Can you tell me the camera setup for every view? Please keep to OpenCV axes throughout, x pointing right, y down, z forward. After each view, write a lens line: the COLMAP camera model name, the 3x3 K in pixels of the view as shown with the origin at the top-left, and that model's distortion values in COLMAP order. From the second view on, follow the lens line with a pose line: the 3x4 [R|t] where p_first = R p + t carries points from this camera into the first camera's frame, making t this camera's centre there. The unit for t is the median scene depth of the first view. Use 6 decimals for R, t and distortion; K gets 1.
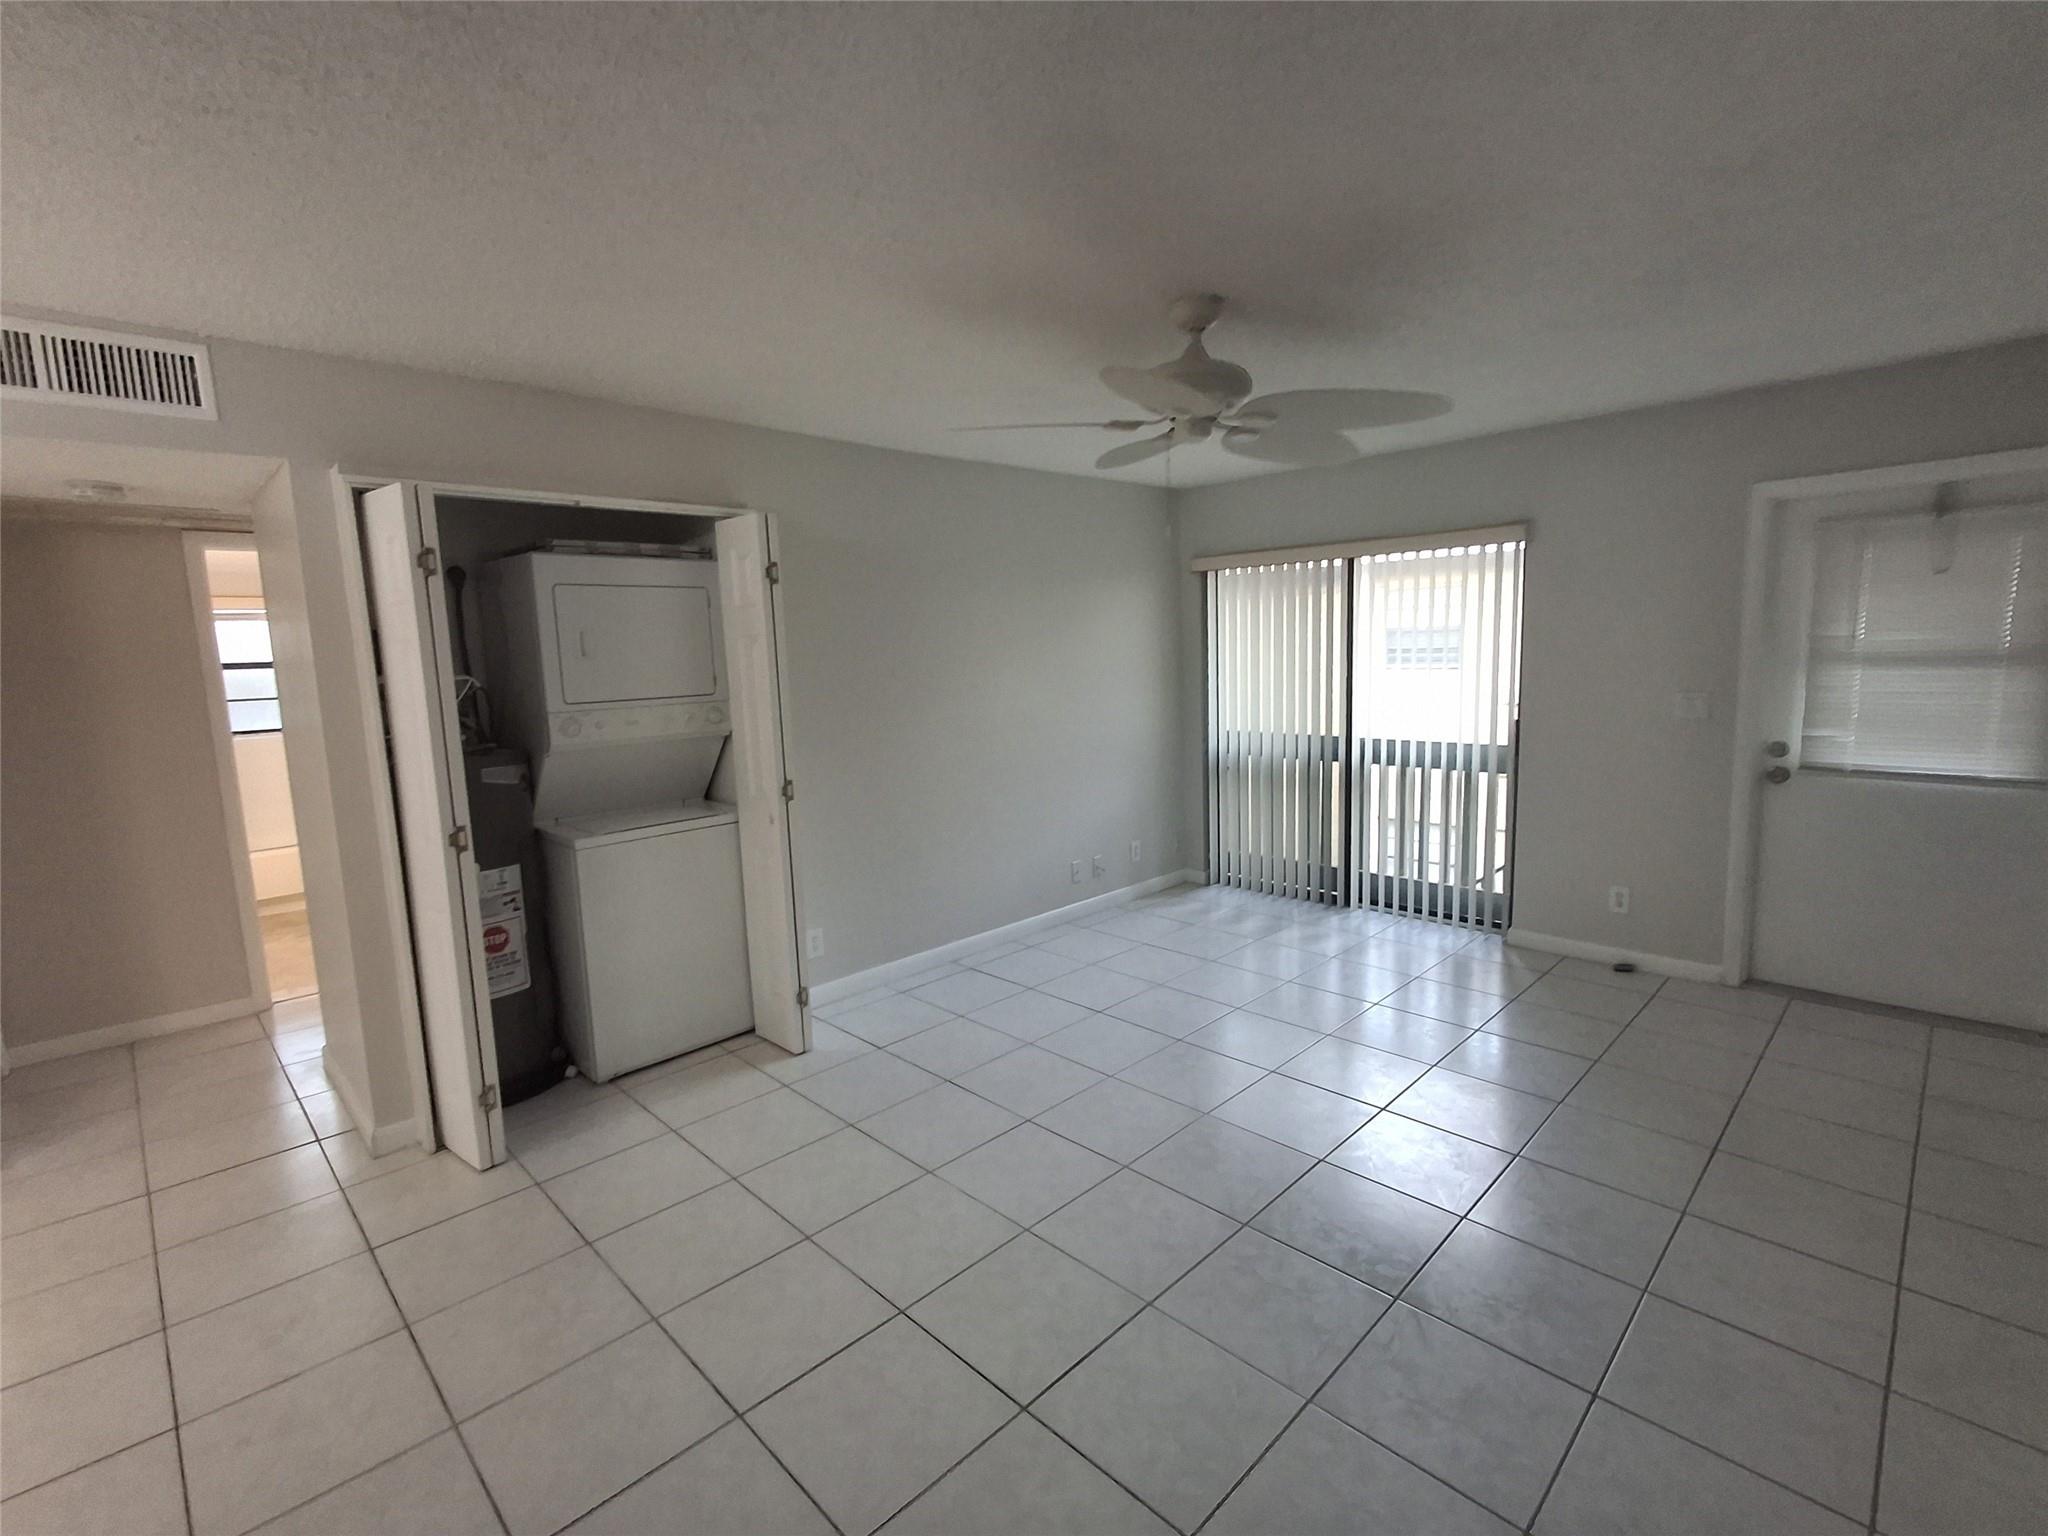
lens RADIAL K [[934.8, 0, 1029.4], [0, 934.8, 768.6], [0, 0, 1]] dist [-0.003026, 0.006590]
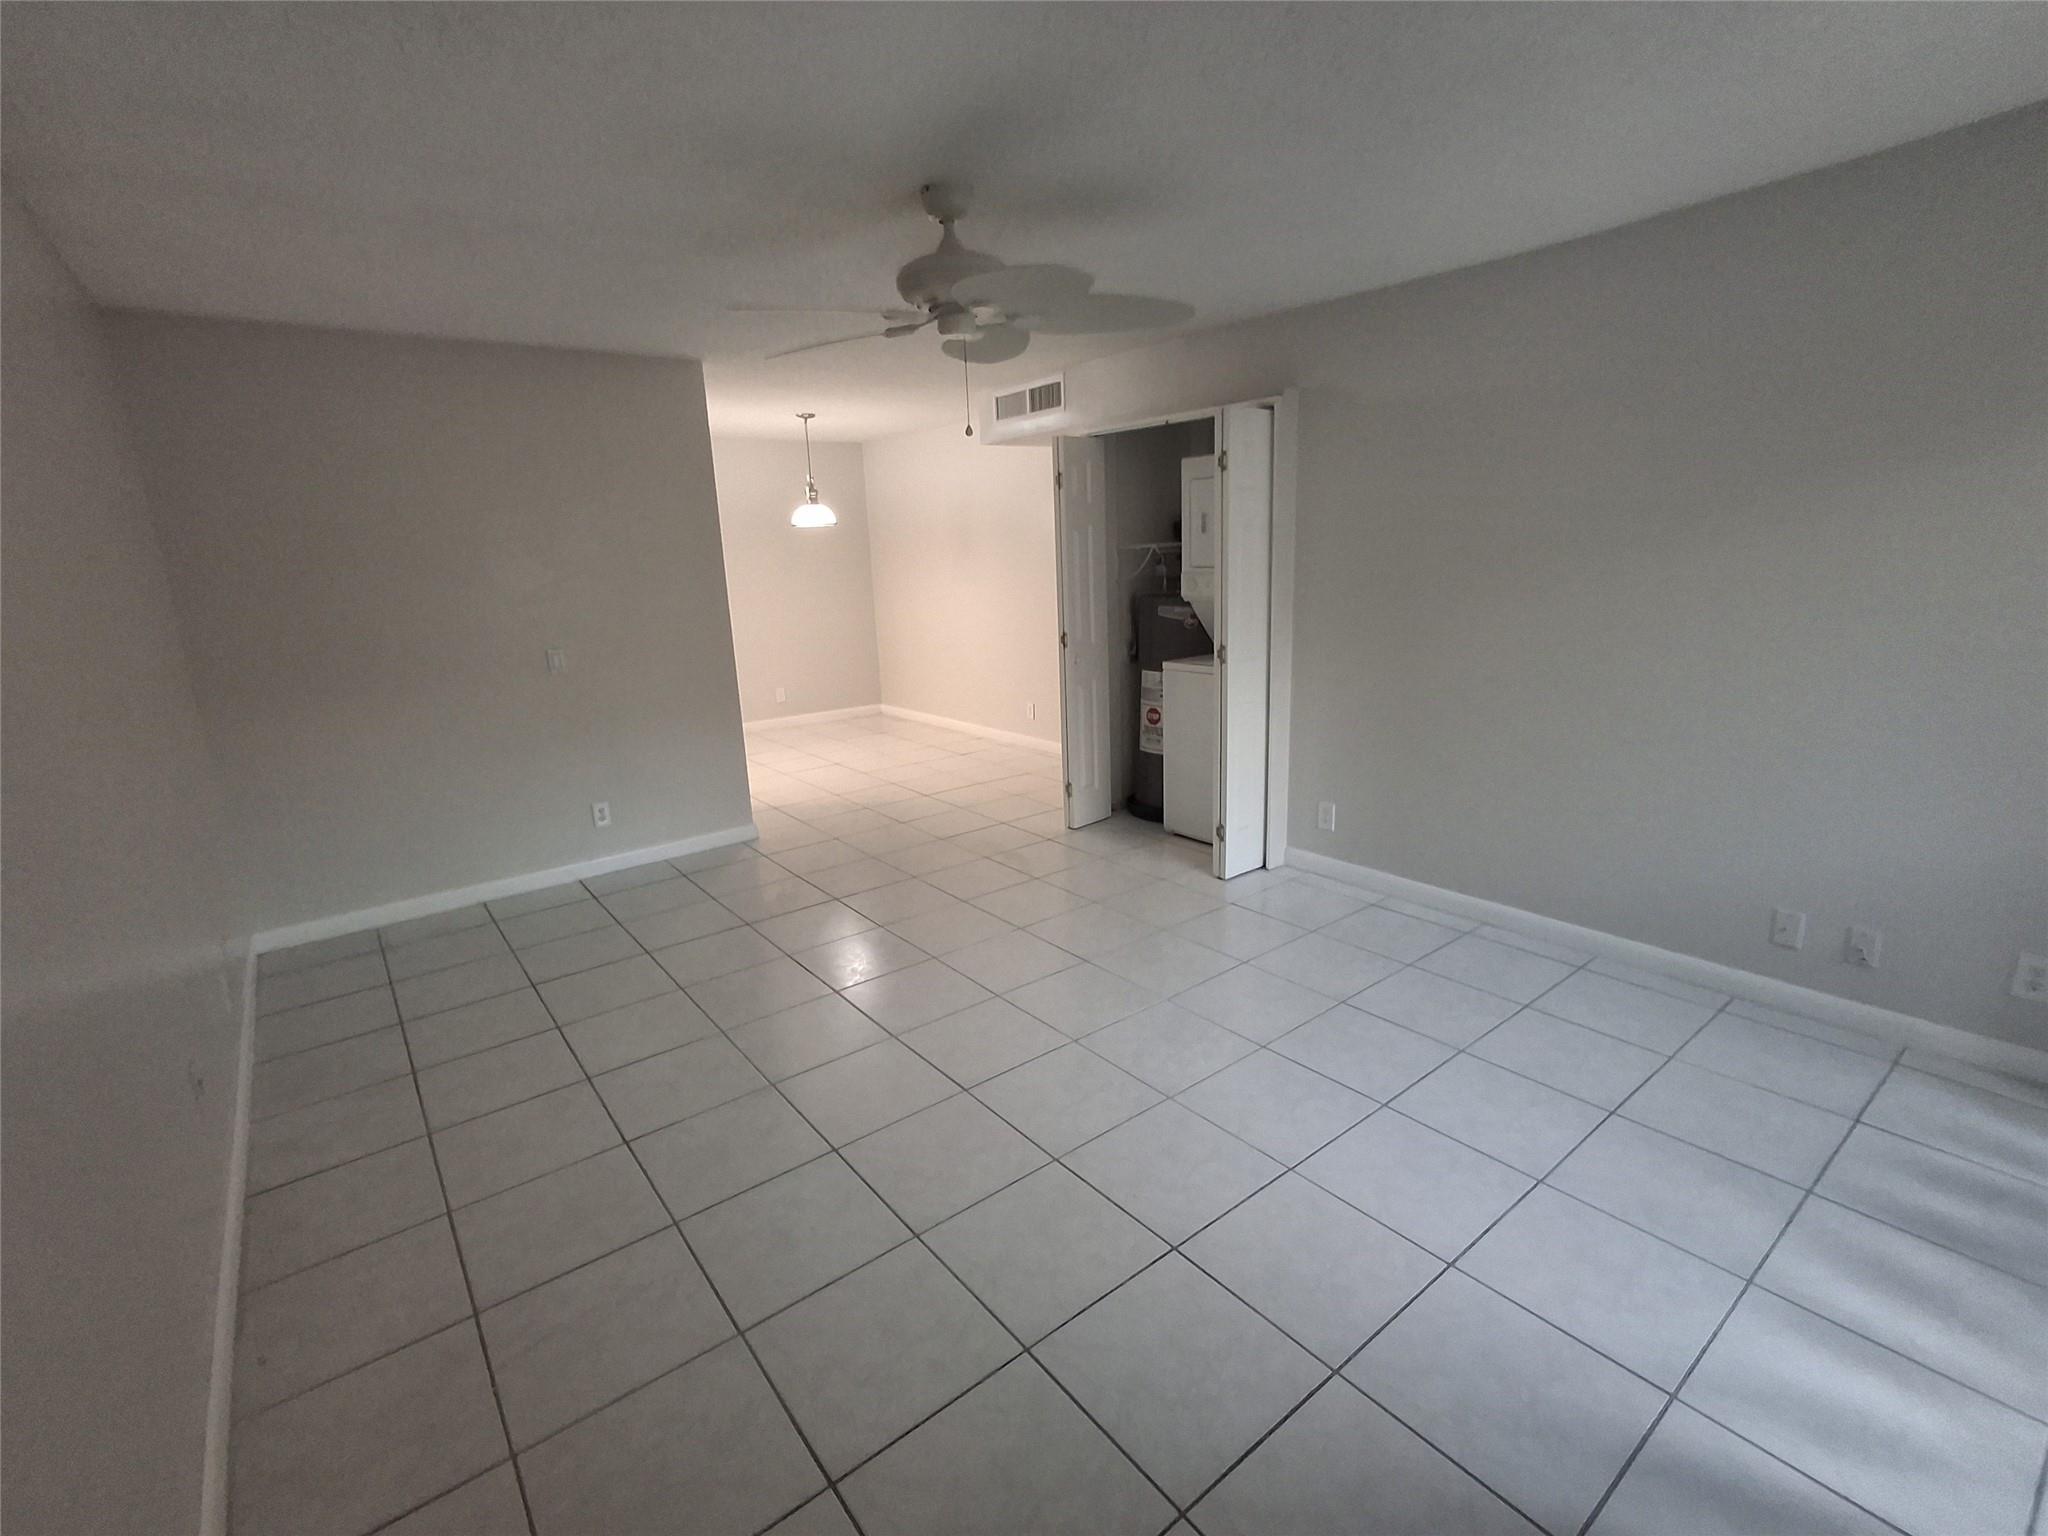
lens RADIAL K [[934.8, 0, 1029.4], [0, 934.8, 768.6], [0, 0, 1]] dist [-0.003026, 0.006590]
pose [[-0.126737, 0.266660, -0.955421, 0.801048], [-0.086570, 0.956540, 0.278456, -0.125162], [0.988151, 0.118002, -0.098144, 0.782716]]
